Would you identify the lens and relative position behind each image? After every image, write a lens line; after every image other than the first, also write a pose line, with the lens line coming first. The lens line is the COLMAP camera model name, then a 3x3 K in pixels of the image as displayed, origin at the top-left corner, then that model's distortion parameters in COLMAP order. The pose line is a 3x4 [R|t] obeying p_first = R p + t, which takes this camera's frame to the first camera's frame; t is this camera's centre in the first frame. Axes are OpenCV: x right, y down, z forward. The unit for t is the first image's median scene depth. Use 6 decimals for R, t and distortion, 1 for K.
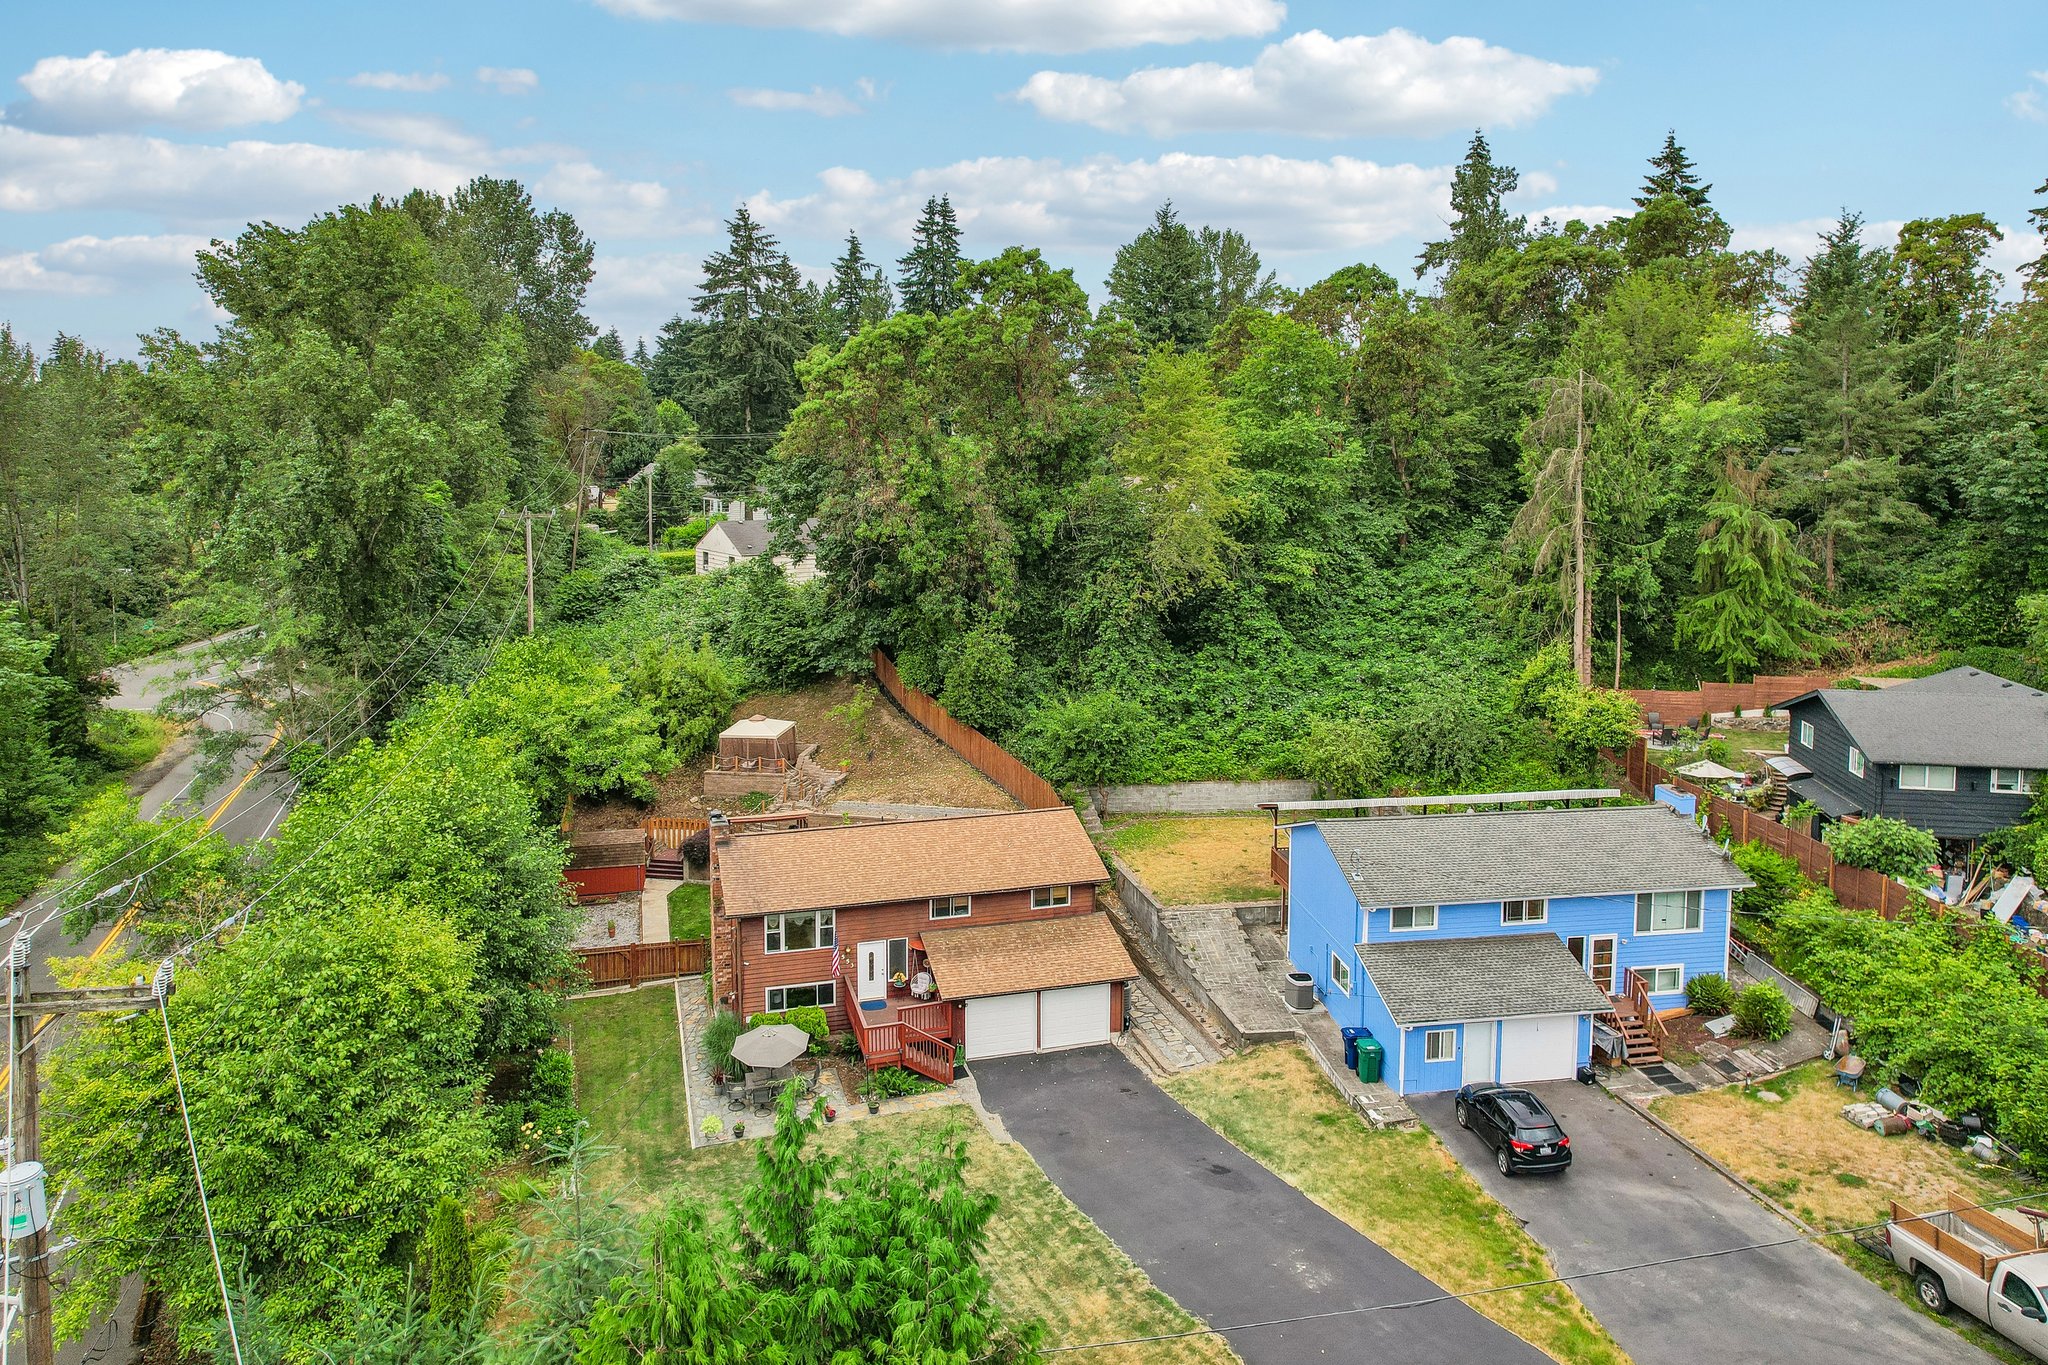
lens RADIAL K [[1368.6, 0, 1015.2], [0, 1368.6, 469.5], [0, 0, 1]] dist [-0.048789, 0.036787]
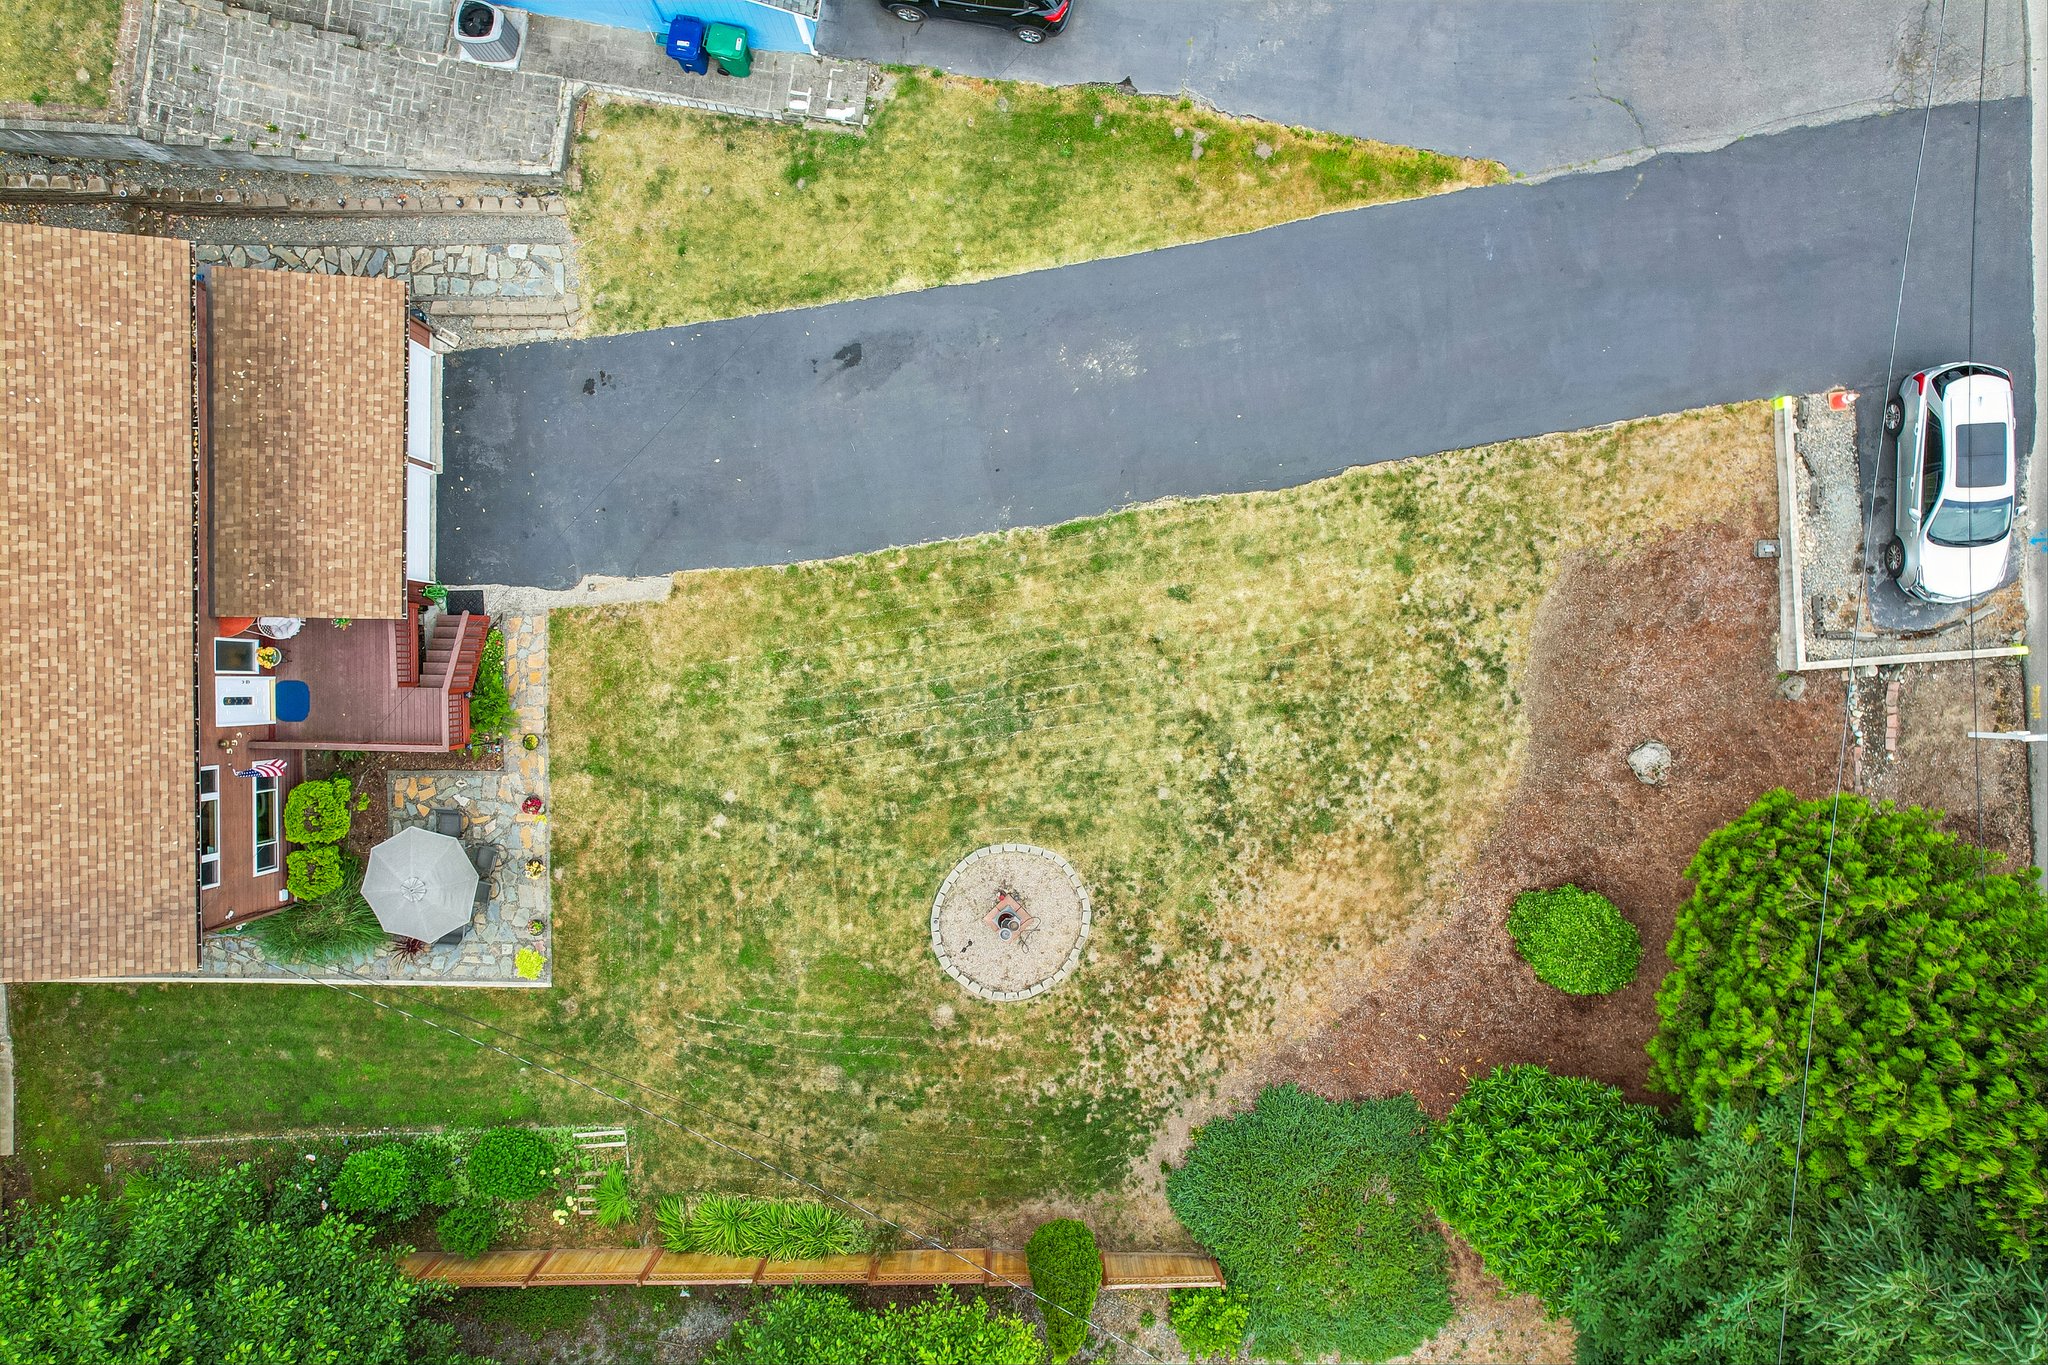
lens RADIAL K [[1325.3, 0, 1024.0], [0, 1325.3, 682.5], [0, 0, 1]] dist [-0.067742, 0.079797]
pose [[0.286950, -0.957876, -0.011540, 0.006809], [0.037477, -0.000812, 0.999297, -0.186715], [-0.957212, -0.287181, 0.035666, 0.653854]]
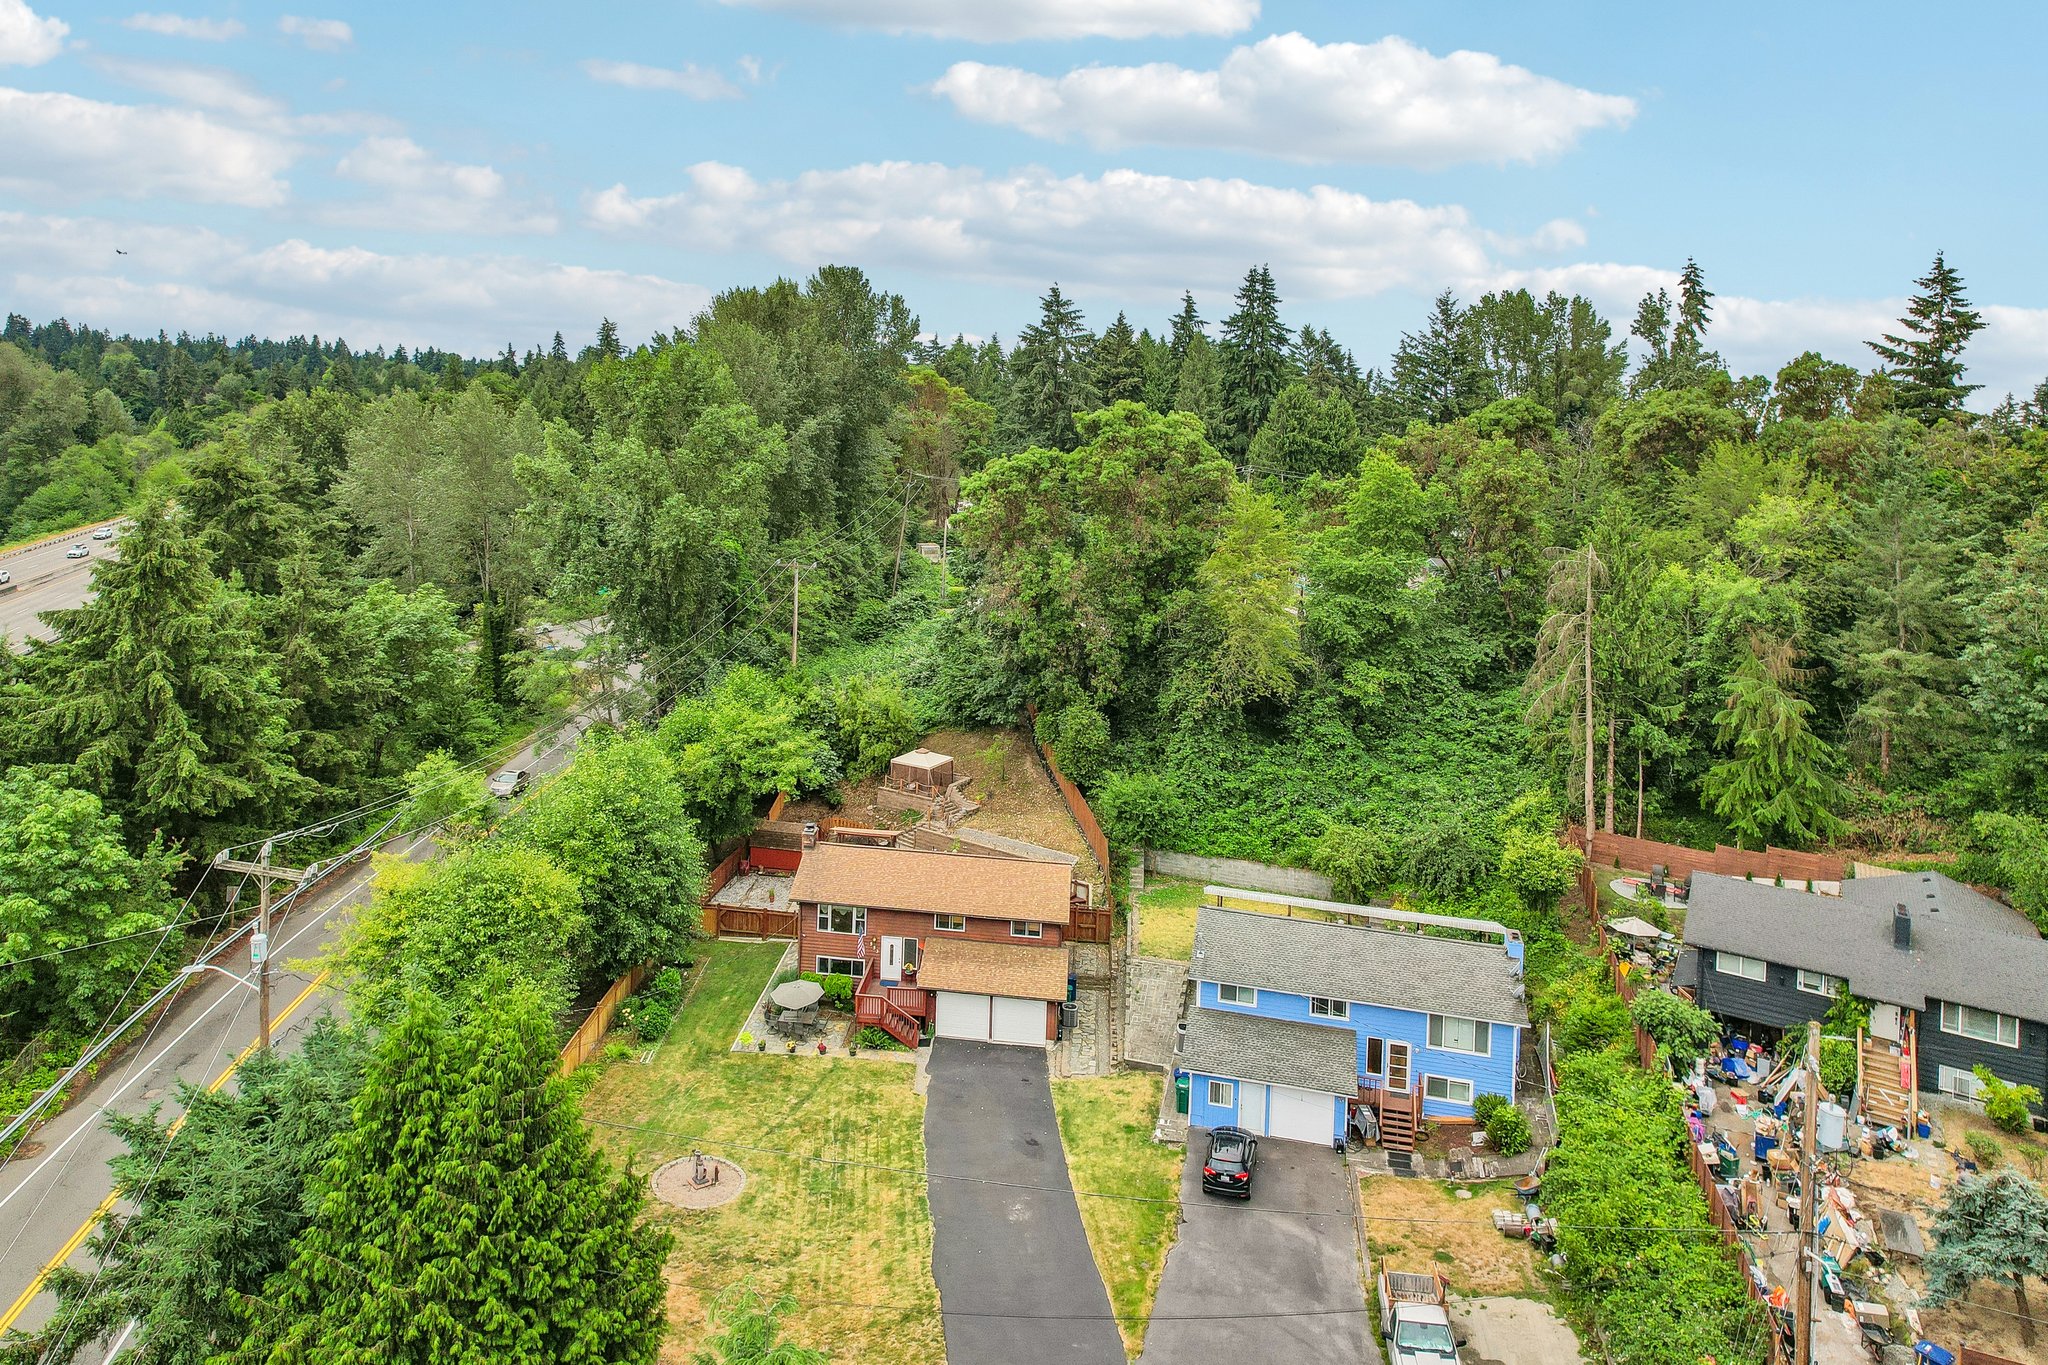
lens RADIAL K [[1371.7, 0, 978.8], [0, 1371.7, 309.2], [0, 0, 1]] dist [-0.020667, -0.001170]
pose [[0.933965, 0.030209, -0.356085, 0.461761], [-0.068287, 0.993147, -0.094851, -0.170824], [0.350780, 0.112903, 0.929627, -0.359005]]
